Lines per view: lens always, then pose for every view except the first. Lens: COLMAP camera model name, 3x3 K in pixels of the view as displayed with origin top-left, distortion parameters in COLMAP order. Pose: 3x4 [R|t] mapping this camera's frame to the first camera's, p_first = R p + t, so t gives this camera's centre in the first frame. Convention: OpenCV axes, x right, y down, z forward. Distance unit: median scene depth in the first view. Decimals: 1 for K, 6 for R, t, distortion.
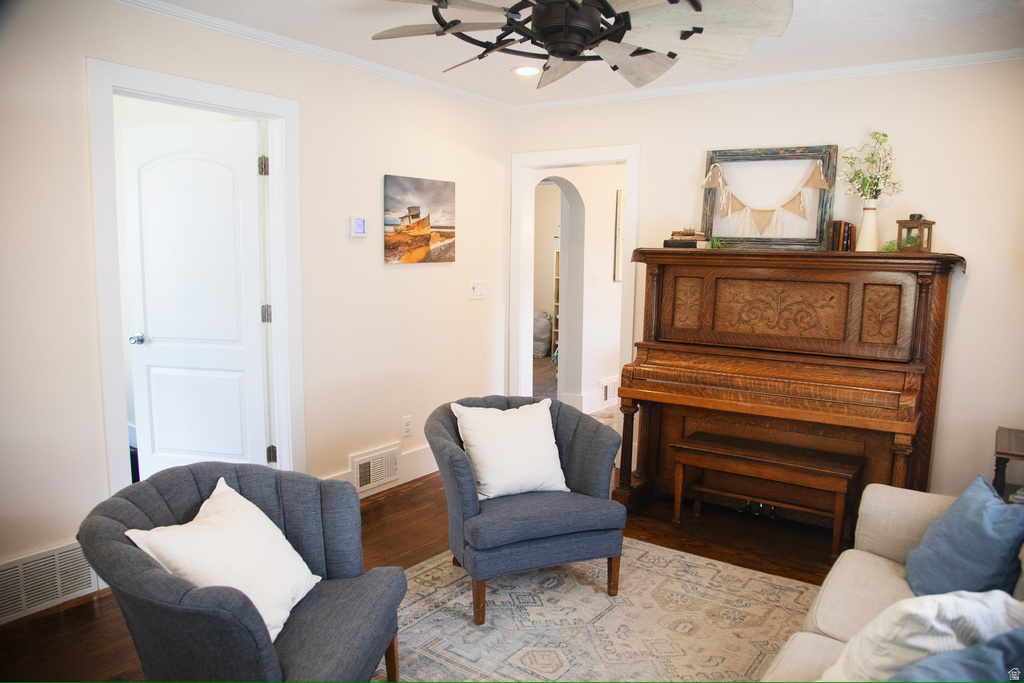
lens RADIAL K [[741.9, 0, 532.6], [0, 741.9, 342.1], [0, 0, 1]] dist [-0.005774, -0.002277]
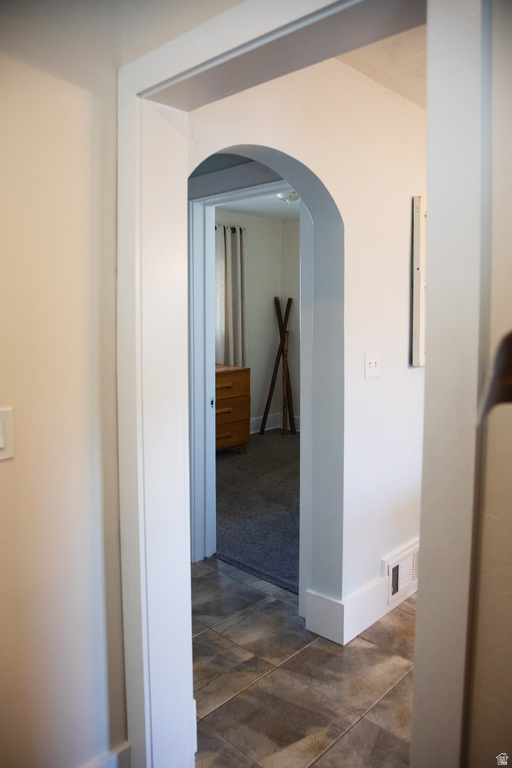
lens RADIAL K [[556.4, 0, 256.0], [0, 556.4, 384.0], [0, 0, 1]] dist [-0.005774, -0.002277]
pose [[0.984428, -0.009198, -0.175547, 0.072507], [0.005722, 0.999778, -0.020296, -0.064333], [0.175695, 0.018975, 0.984262, 0.592807]]
